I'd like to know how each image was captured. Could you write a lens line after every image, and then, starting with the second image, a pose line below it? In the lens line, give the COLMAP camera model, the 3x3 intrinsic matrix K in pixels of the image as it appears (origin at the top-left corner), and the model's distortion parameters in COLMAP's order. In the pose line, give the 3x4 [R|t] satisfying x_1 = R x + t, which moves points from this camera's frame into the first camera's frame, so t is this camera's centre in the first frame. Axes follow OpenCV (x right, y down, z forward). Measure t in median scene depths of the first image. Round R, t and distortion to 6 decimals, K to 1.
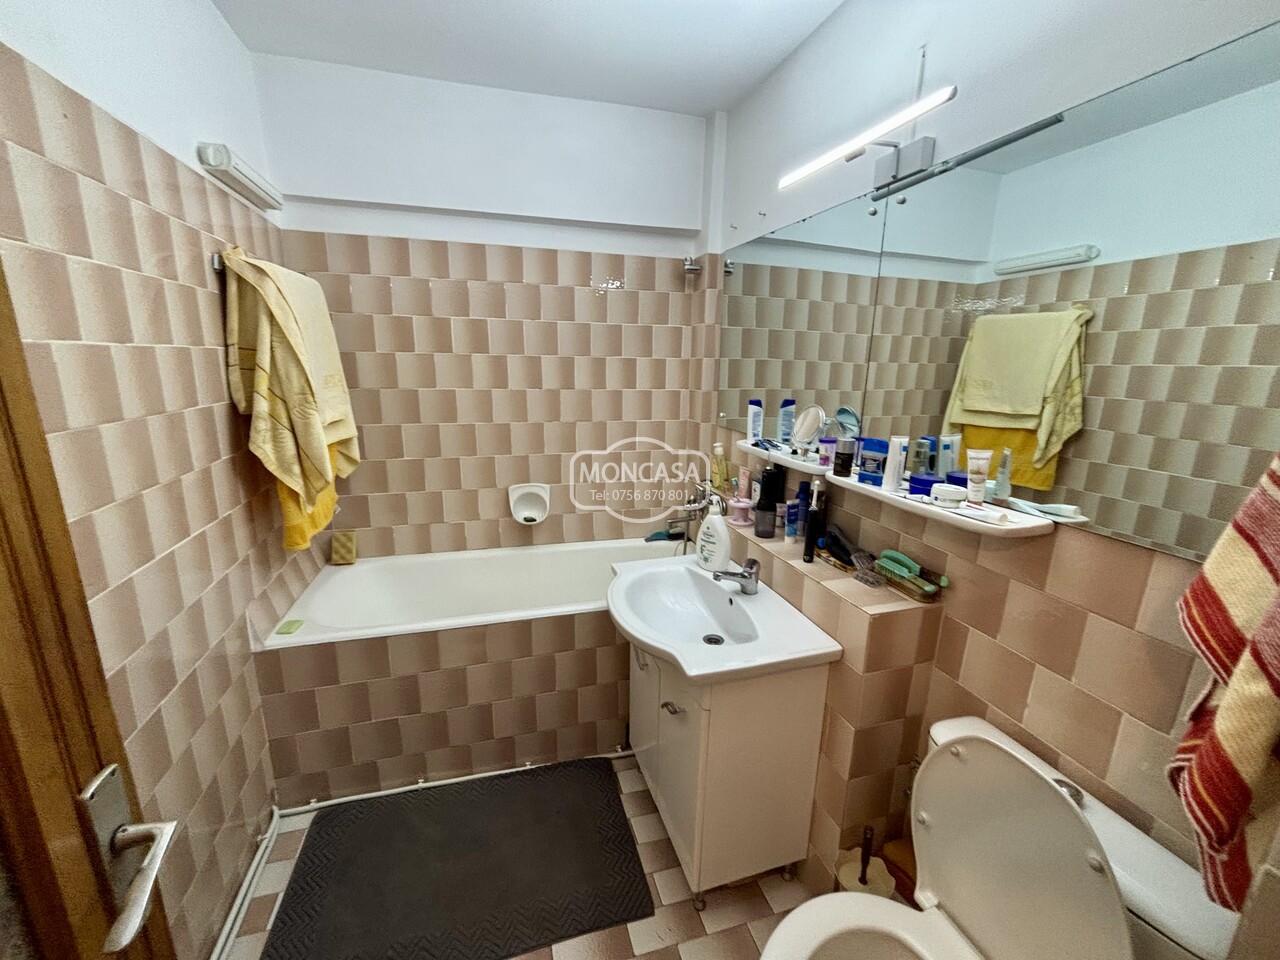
lens RADIAL K [[517.8, 0, 633.0], [0, 517.8, 479.4], [0, 0, 1]] dist [0.000710, 0.002097]
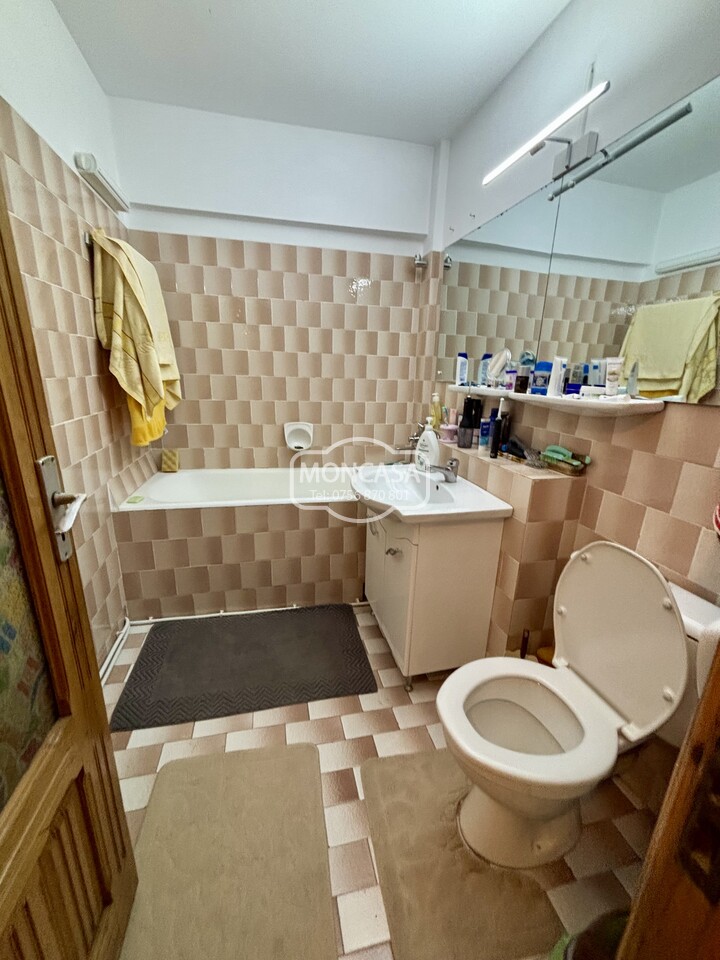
lens RADIAL K [[388.4, 0, 357.0], [0, 388.4, 477.8], [0, 0, 1]] dist [0.000710, 0.002097]
pose [[0.998396, 0.025436, -0.050588, 0.020313], [-0.023164, 0.998718, 0.045002, 0.155034], [0.051668, -0.043758, 0.997705, -0.066077]]
